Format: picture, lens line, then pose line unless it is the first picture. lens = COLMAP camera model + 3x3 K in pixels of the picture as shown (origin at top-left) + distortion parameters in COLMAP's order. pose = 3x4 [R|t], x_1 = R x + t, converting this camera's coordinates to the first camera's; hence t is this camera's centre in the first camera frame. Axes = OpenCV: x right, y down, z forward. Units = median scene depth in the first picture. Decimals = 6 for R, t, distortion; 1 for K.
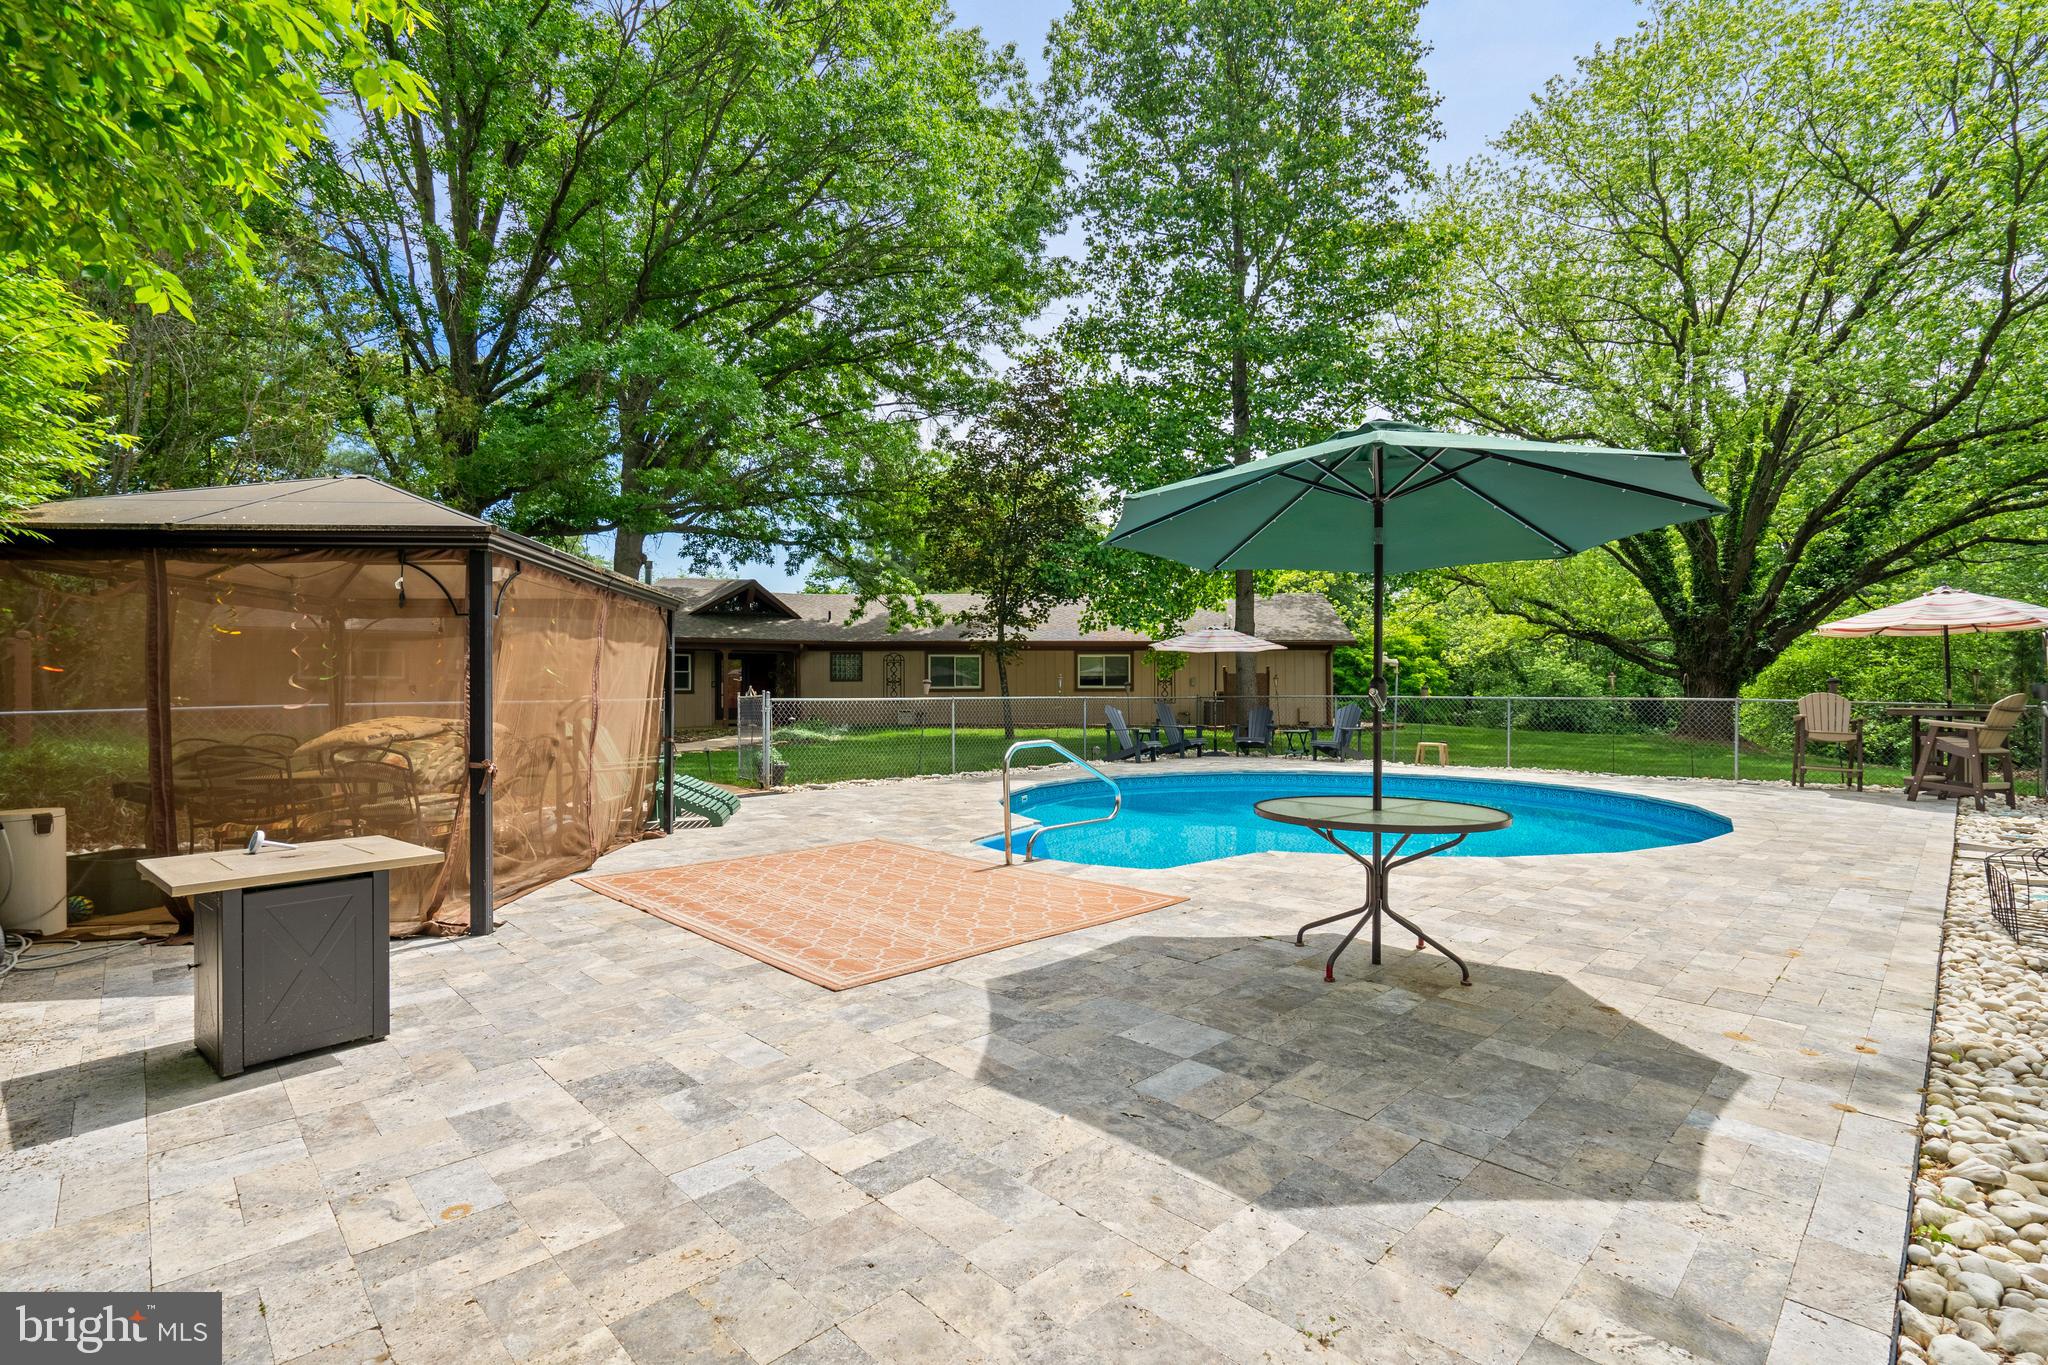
lens RADIAL K [[943.9, 0, 1013.7], [0, 943.9, 672.4], [0, 0, 1]] dist [-0.000512, 0.000164]
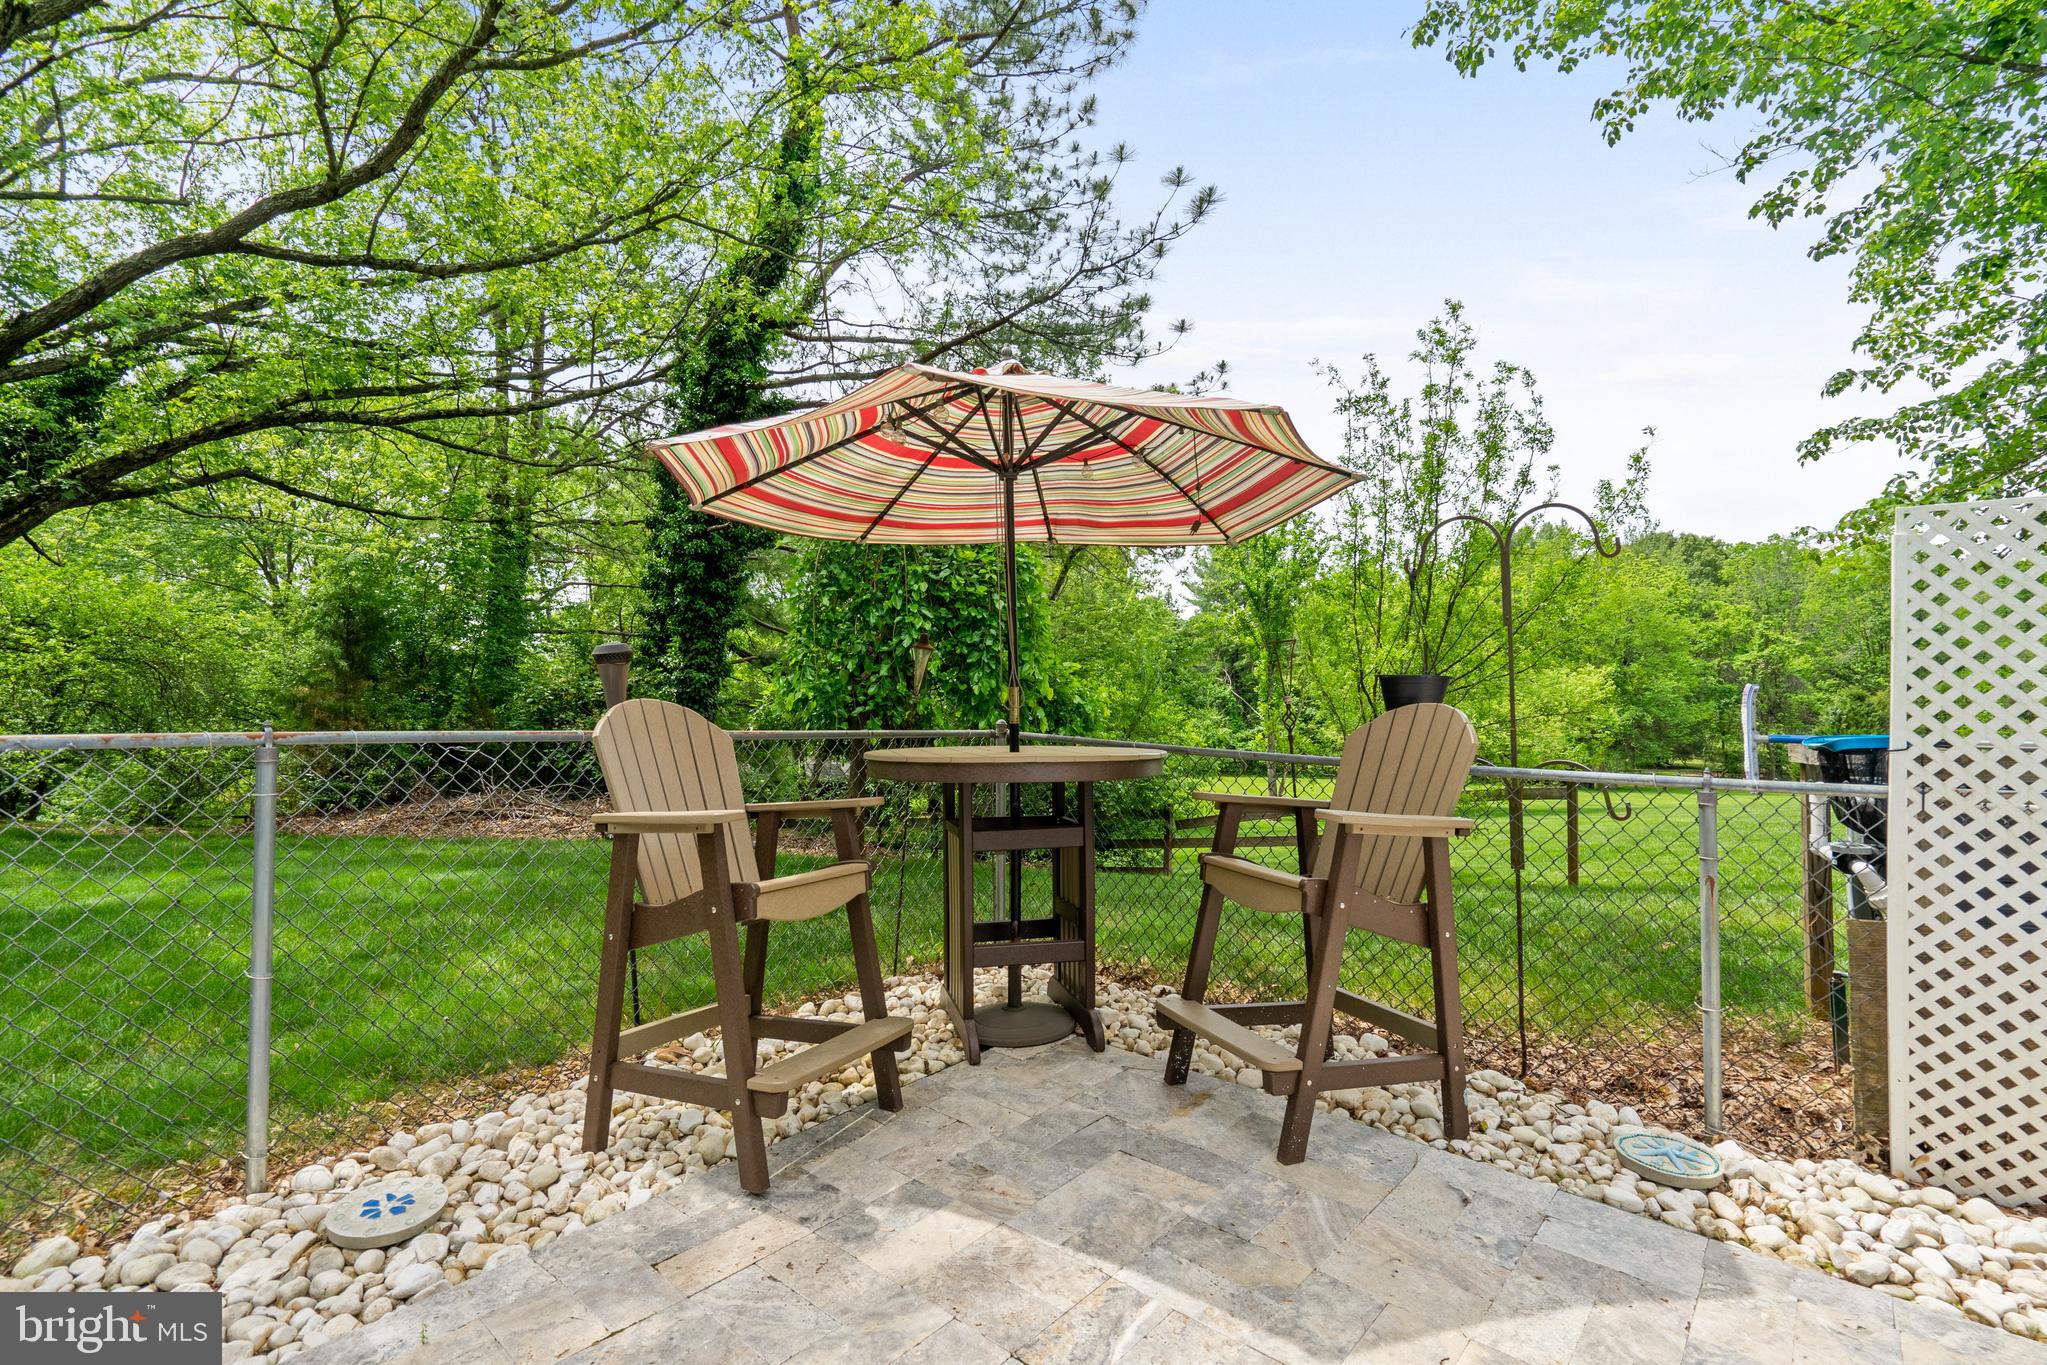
lens RADIAL K [[943.5, 0, 1013.2], [0, 943.5, 672.4], [0, 0, 1]] dist [-0.000512, 0.000164]
pose [[-0.054728, 0.025871, 0.998166, 0.288292], [-0.023829, 0.999346, -0.027208, 0.009329], [-0.998217, -0.025274, -0.054076, 0.435149]]
